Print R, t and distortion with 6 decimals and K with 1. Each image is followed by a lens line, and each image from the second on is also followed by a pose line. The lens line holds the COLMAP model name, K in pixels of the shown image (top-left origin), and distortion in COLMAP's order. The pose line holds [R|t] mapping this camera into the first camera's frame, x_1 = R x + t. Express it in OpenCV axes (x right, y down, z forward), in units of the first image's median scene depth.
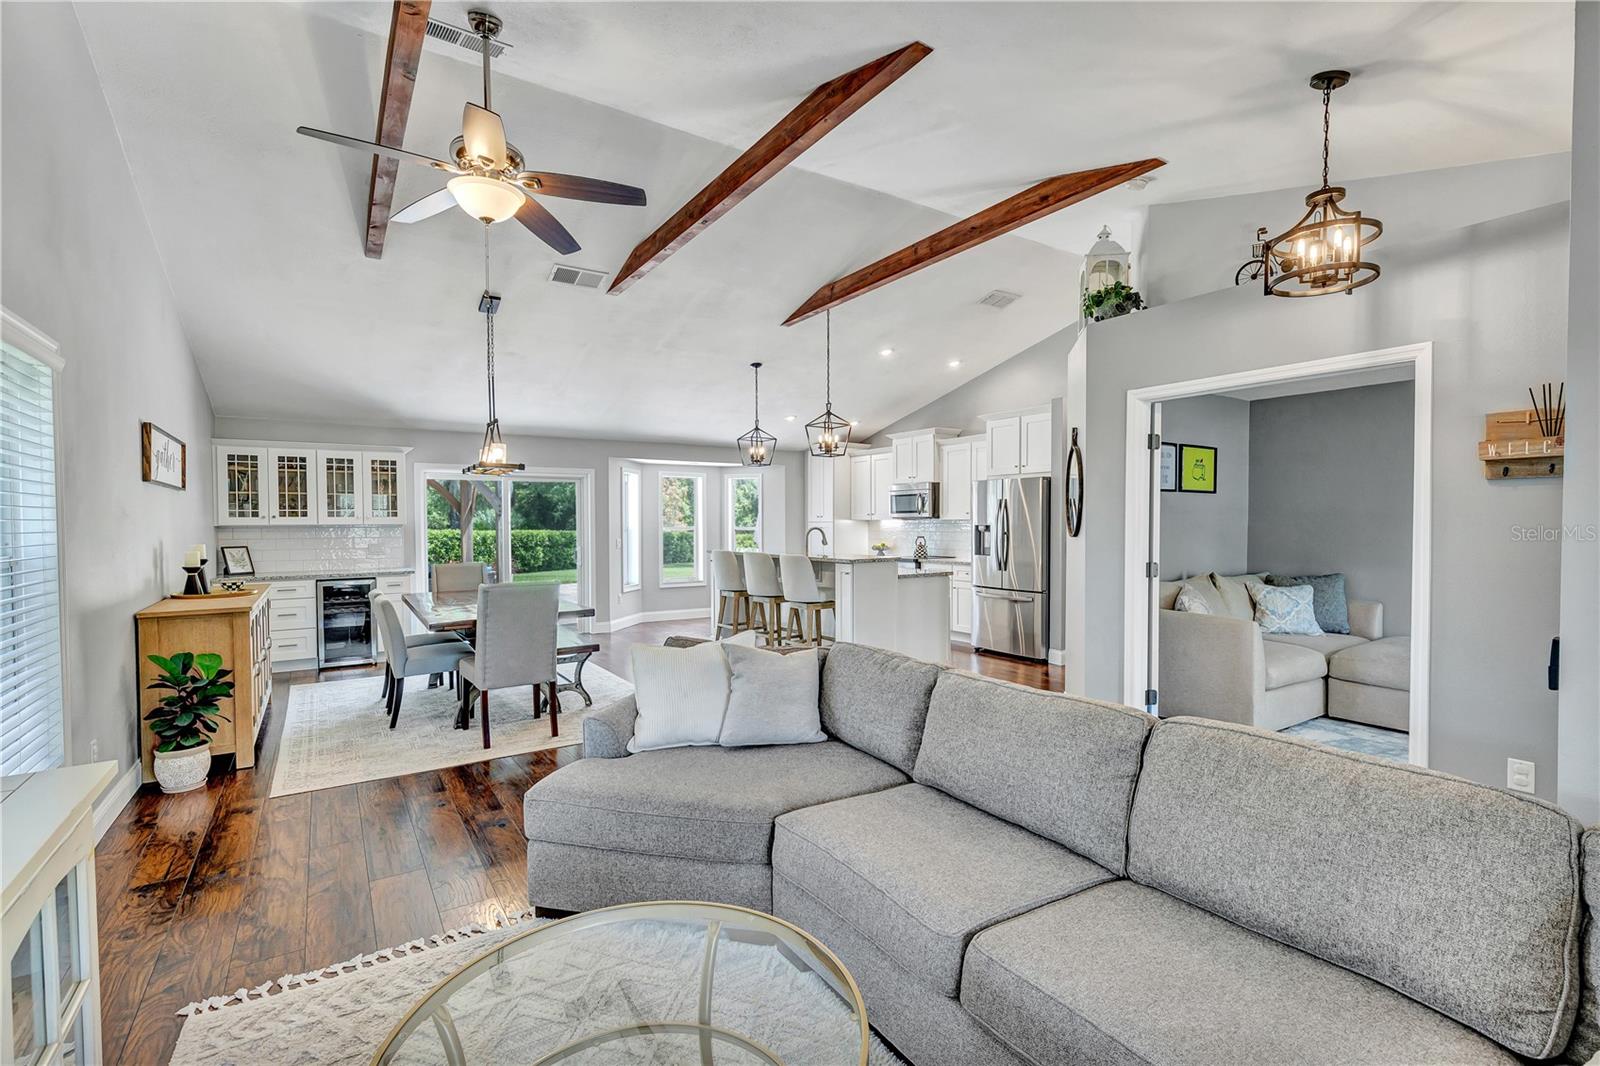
lens RADIAL K [[736.9, 0, 788.3], [0, 736.9, 536.5], [0, 0, 1]] dist [0.010378, -0.003889]
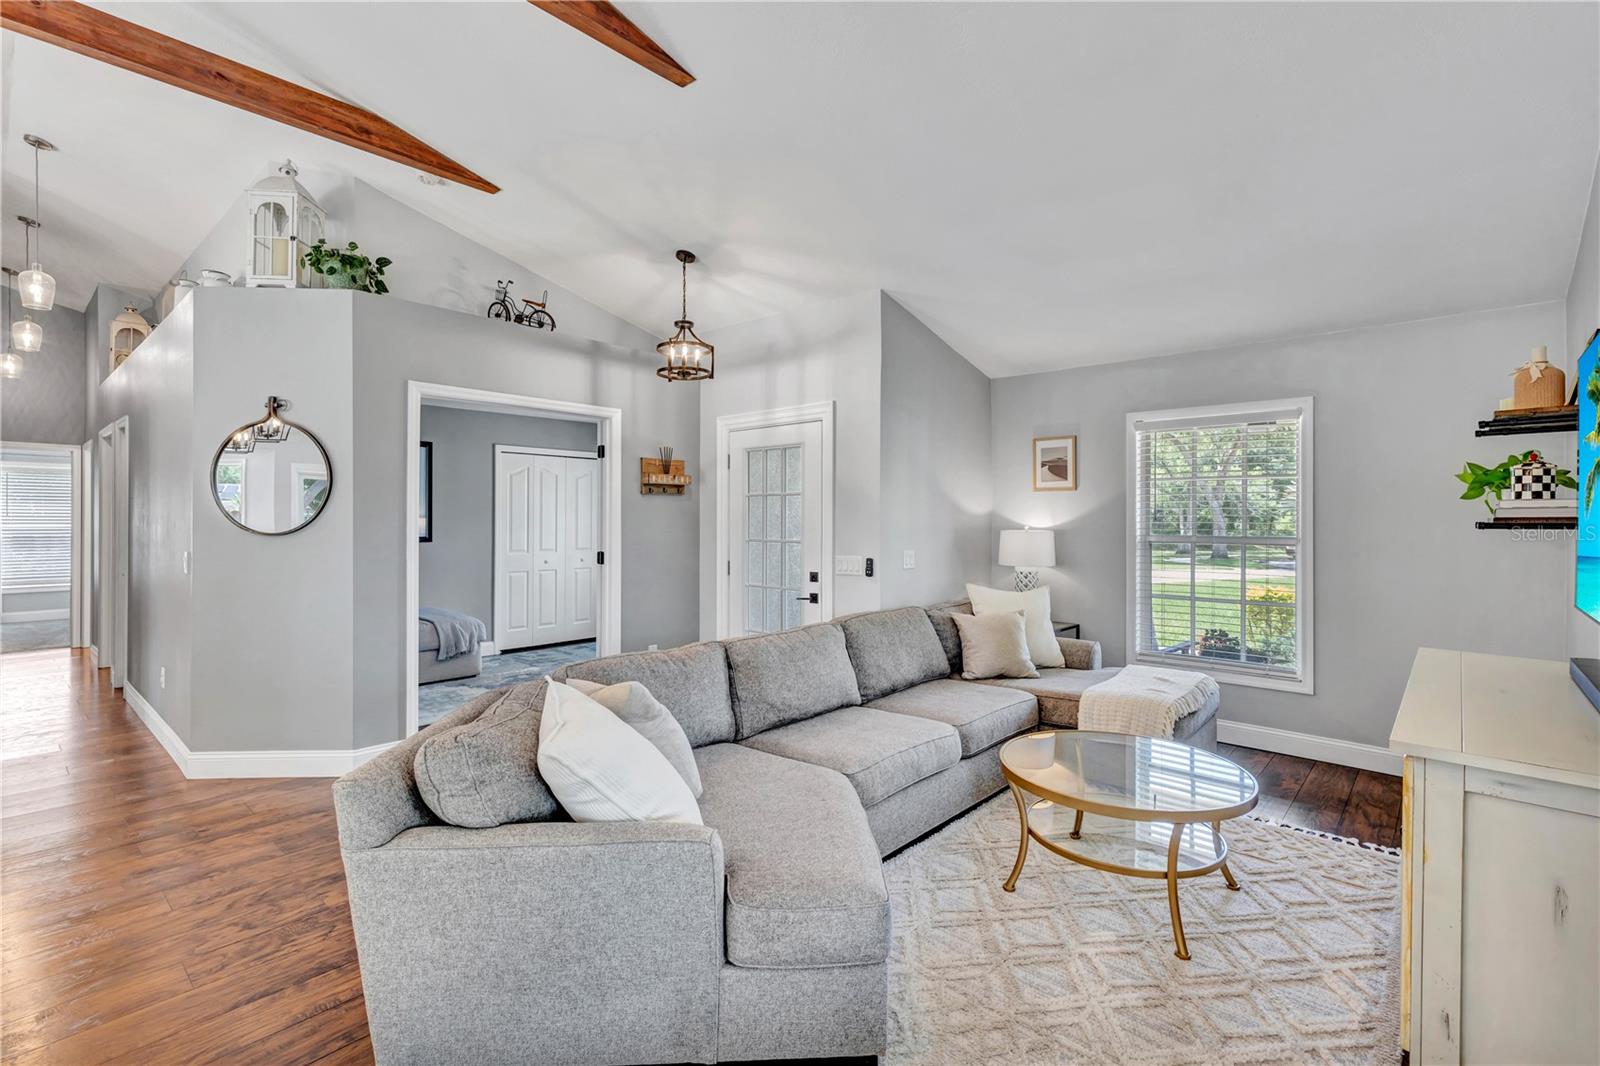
lens RADIAL K [[736.9, 0, 811.3], [0, 736.9, 527.5], [0, 0, 1]] dist [0.010378, -0.003889]
pose [[-0.280608, -0.010411, 0.959766, -0.345211], [0.017959, 0.999709, 0.016095, -0.006261], [-0.959655, 0.021752, -0.280339, 0.430170]]
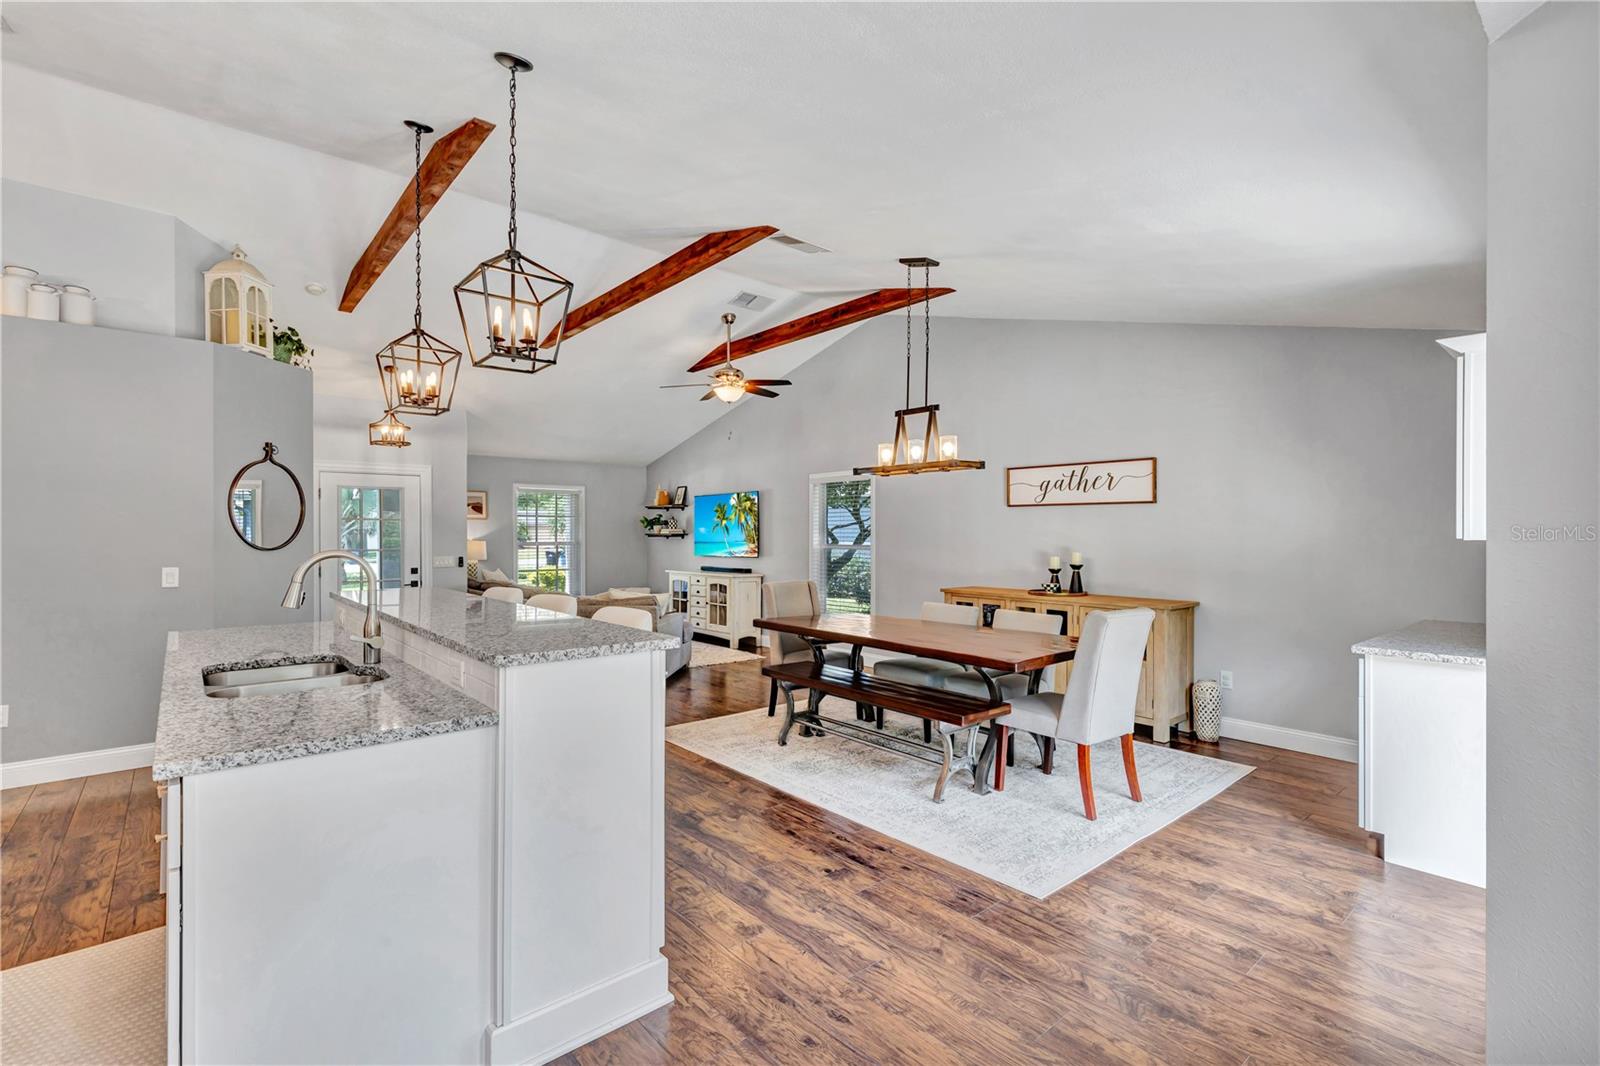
lens RADIAL K [[736.9, 0, 801.8], [0, 736.9, 535.6], [0, 0, 1]] dist [0.010378, -0.003889]
pose [[-0.990026, 0.002233, -0.140868, -0.127282], [-0.001042, 0.999731, 0.023167, -0.027849], [0.140881, 0.023083, -0.989757, 1.369659]]
